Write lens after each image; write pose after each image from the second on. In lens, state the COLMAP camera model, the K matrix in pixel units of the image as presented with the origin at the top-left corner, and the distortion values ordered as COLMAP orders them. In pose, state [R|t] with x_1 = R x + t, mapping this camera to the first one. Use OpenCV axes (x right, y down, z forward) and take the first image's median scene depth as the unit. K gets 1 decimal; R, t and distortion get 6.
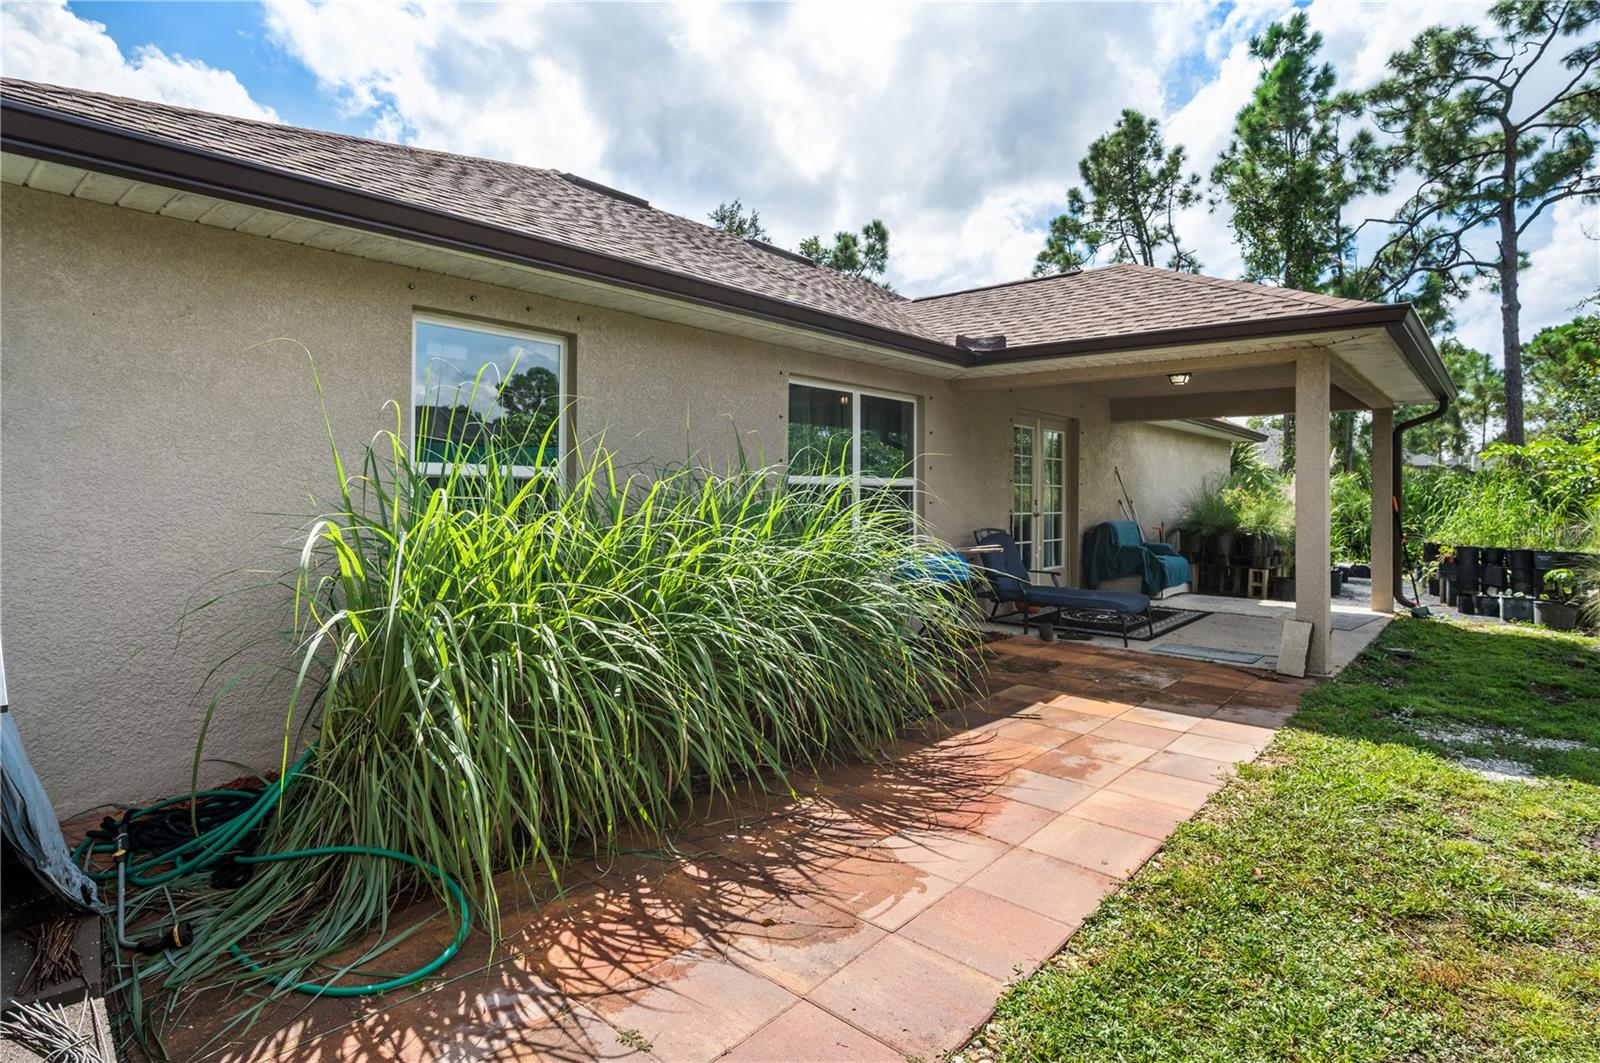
lens RADIAL K [[821.5, 0, 829.2], [0, 821.5, 497.3], [0, 0, 1]] dist [-0.003176, -0.004054]
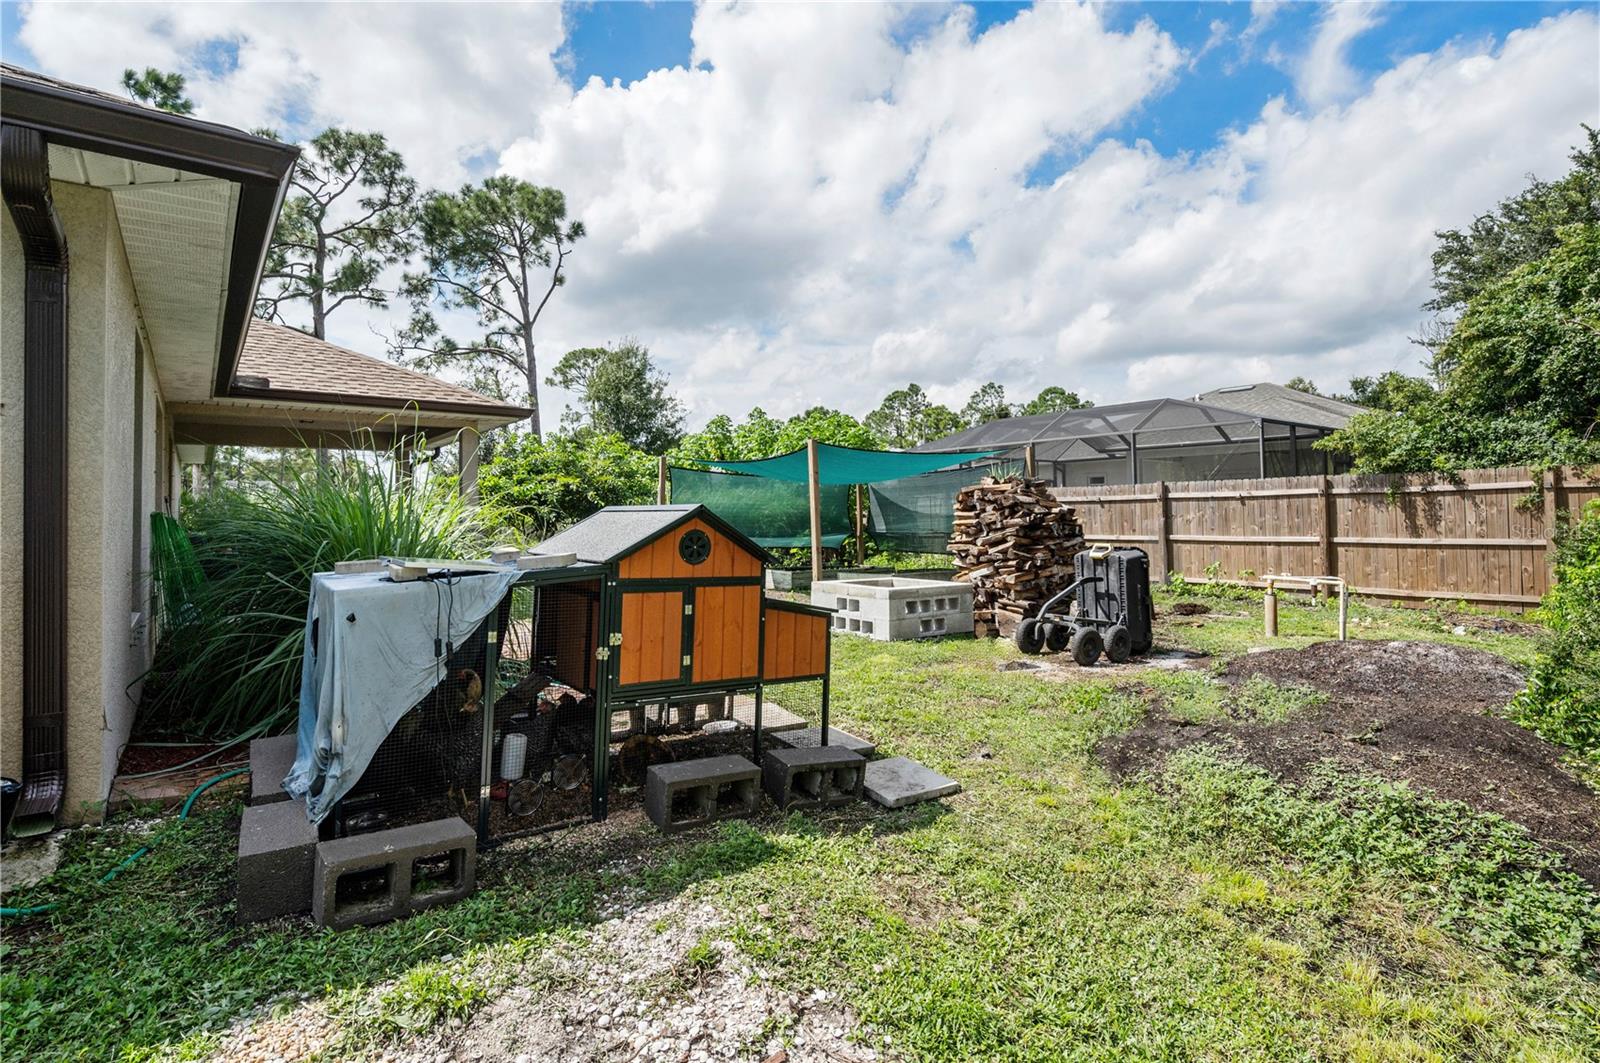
lens RADIAL K [[756.0, 0, 799.7], [0, 756.0, 519.9], [0, 0, 1]] dist [-0.033410, -0.000762]
pose [[0.211662, -0.017391, 0.977188, -0.191845], [0.012703, 0.999806, 0.015042, 0.003366], [-0.977260, 0.009229, 0.211842, -0.008409]]
